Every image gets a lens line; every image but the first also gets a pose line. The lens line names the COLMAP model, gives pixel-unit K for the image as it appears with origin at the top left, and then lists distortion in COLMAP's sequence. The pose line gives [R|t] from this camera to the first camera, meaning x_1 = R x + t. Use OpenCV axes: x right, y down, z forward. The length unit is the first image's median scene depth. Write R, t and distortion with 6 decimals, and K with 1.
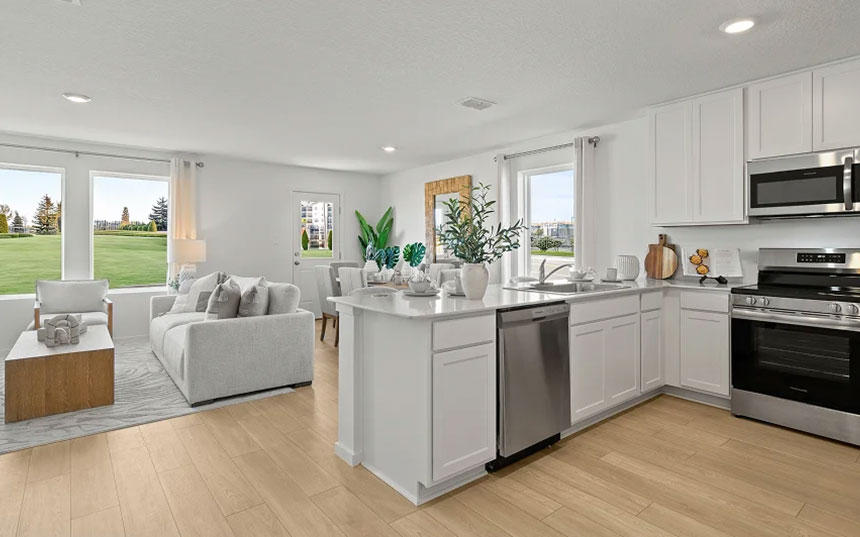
lens RADIAL K [[445.6, 0, 430.5], [0, 445.6, 257.6], [0, 0, 1]] dist [-0.000270, 0.000190]
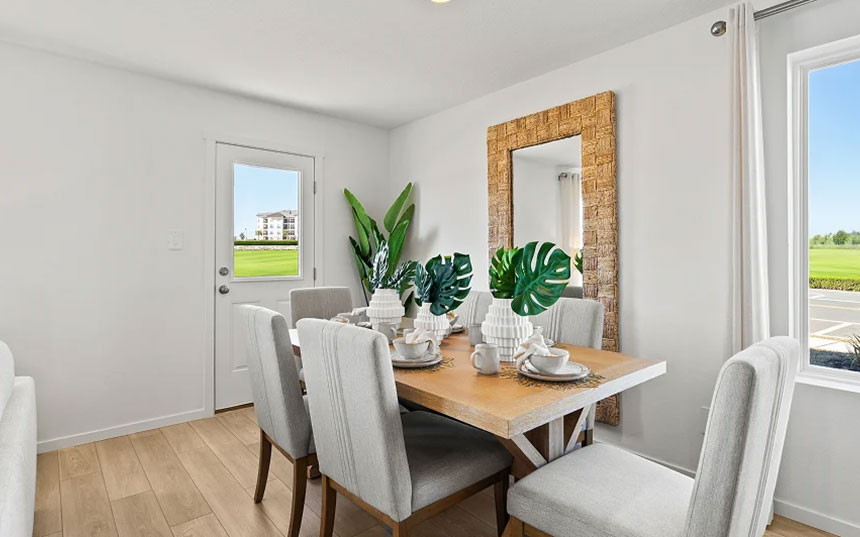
lens RADIAL K [[445.6, 0, 430.5], [0, 445.6, 257.6], [0, 0, 1]] dist [-0.000270, 0.000190]
pose [[0.999398, 0.004204, 0.034426, -0.098152], [-0.003164, 0.999538, -0.030227, -0.009735], [-0.034537, 0.030100, 0.998950, 0.550559]]
